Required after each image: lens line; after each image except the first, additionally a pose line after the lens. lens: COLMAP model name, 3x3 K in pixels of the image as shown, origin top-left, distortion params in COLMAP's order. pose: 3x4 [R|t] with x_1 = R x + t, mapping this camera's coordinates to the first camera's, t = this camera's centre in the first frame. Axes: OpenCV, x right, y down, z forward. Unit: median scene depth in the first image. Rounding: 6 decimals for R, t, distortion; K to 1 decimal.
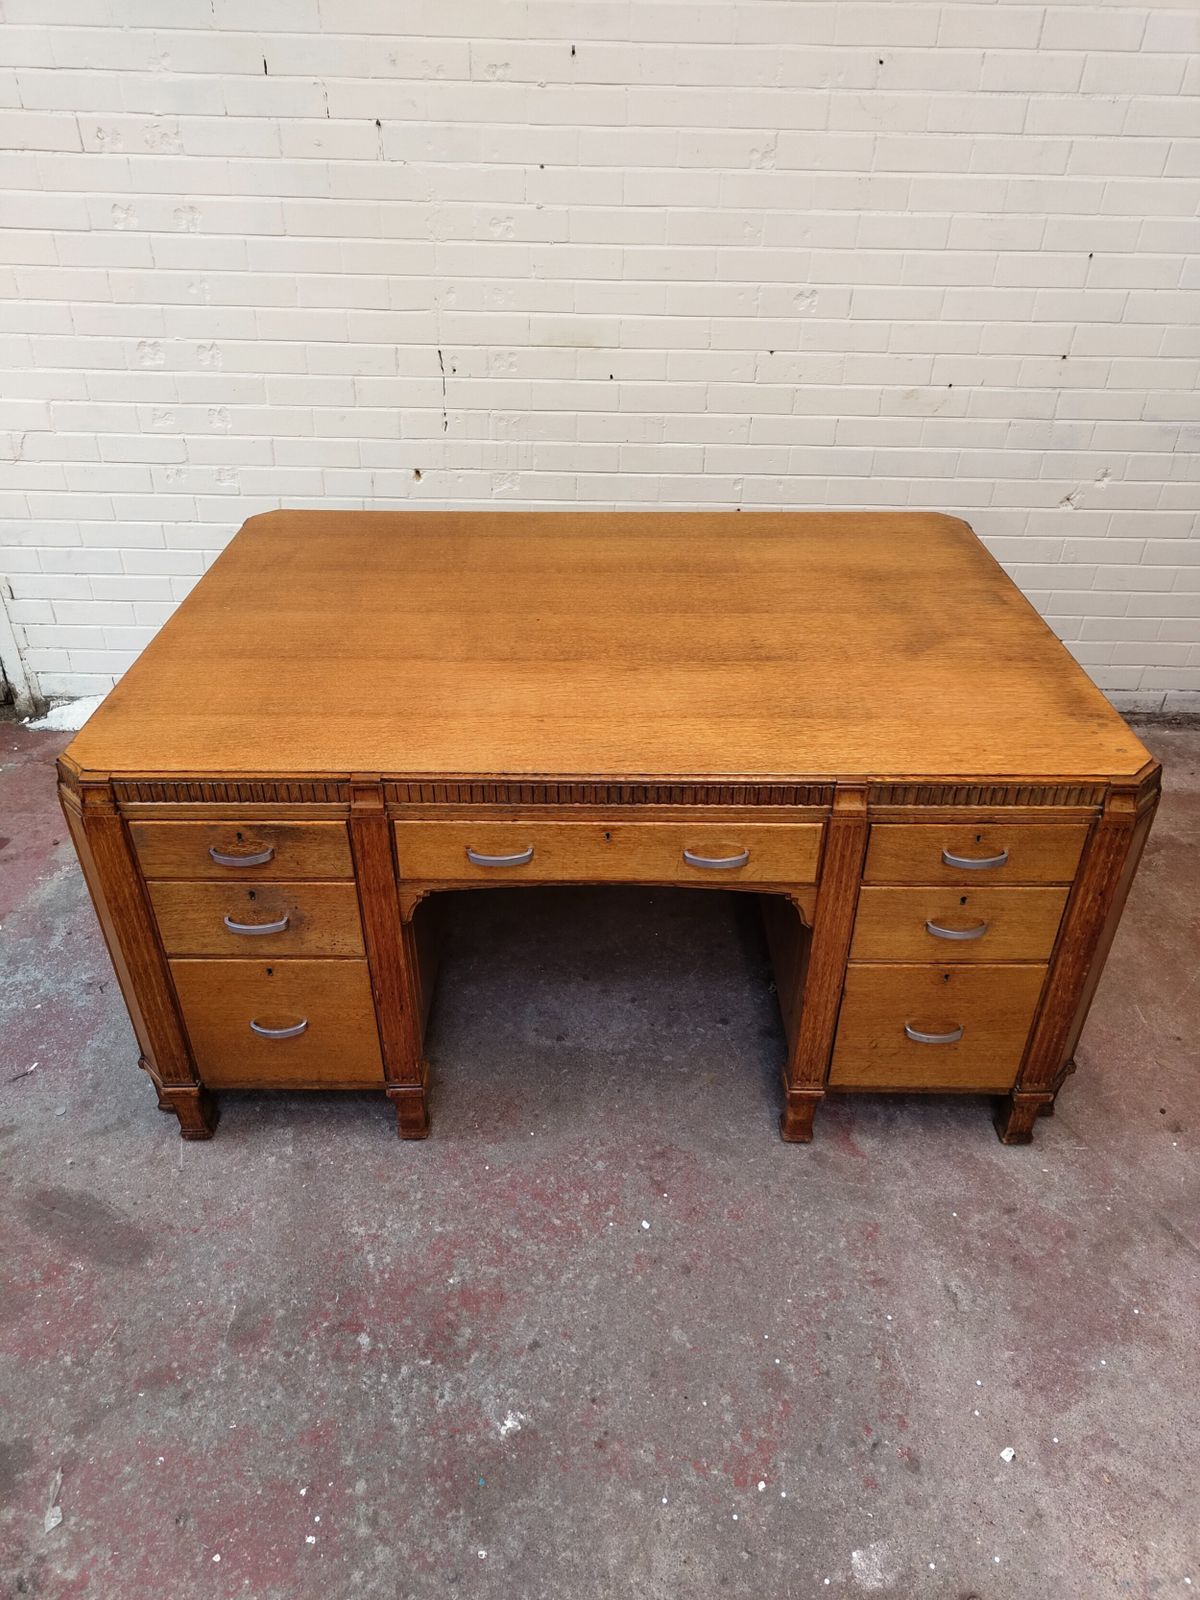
lens RADIAL K [[1092.7, 0, 599.9], [0, 1092.7, 801.5], [0, 0, 1]] dist [0.012104, -0.003276]
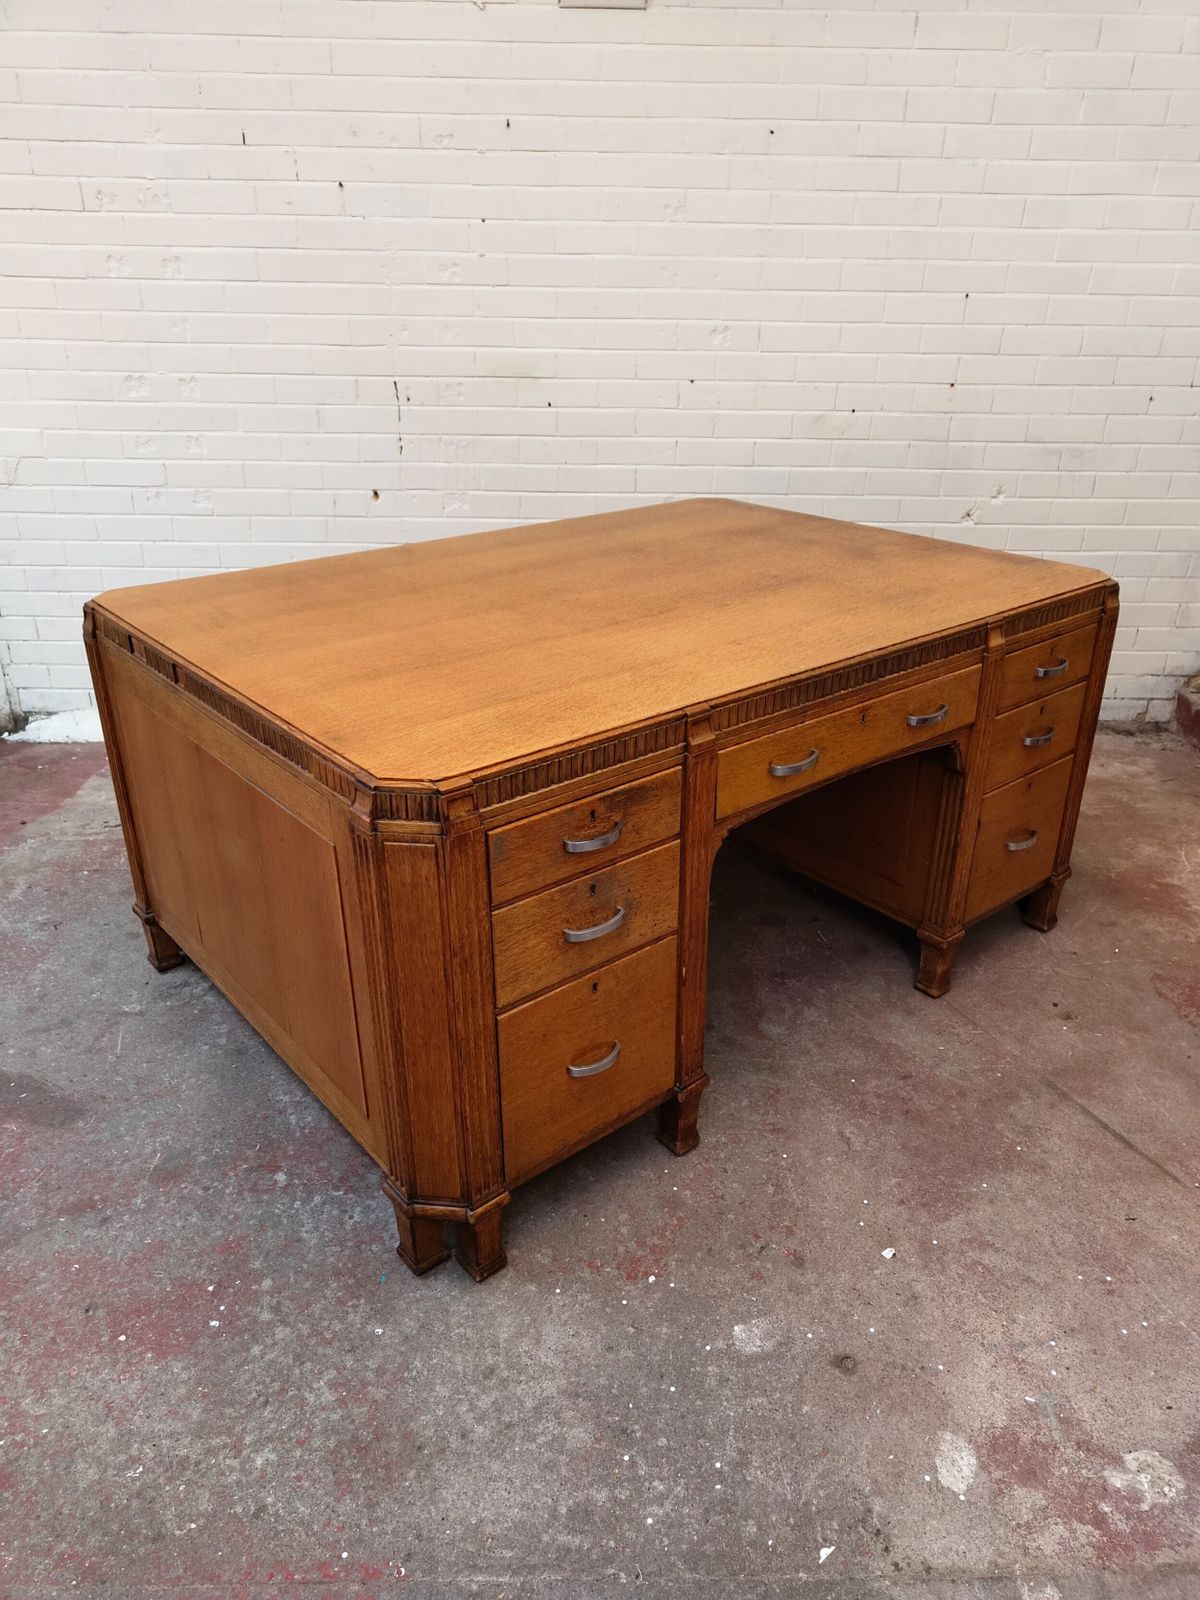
lens RADIAL K [[1097.5, 0, 605.2], [0, 1097.5, 806.3], [0, 0, 1]] dist [0.006589, 0.001893]
pose [[0.999912, -0.009611, 0.009136, 0.083168], [0.010788, 0.990231, -0.139020, 0.274382], [-0.007711, 0.139106, 0.990247, -0.083756]]
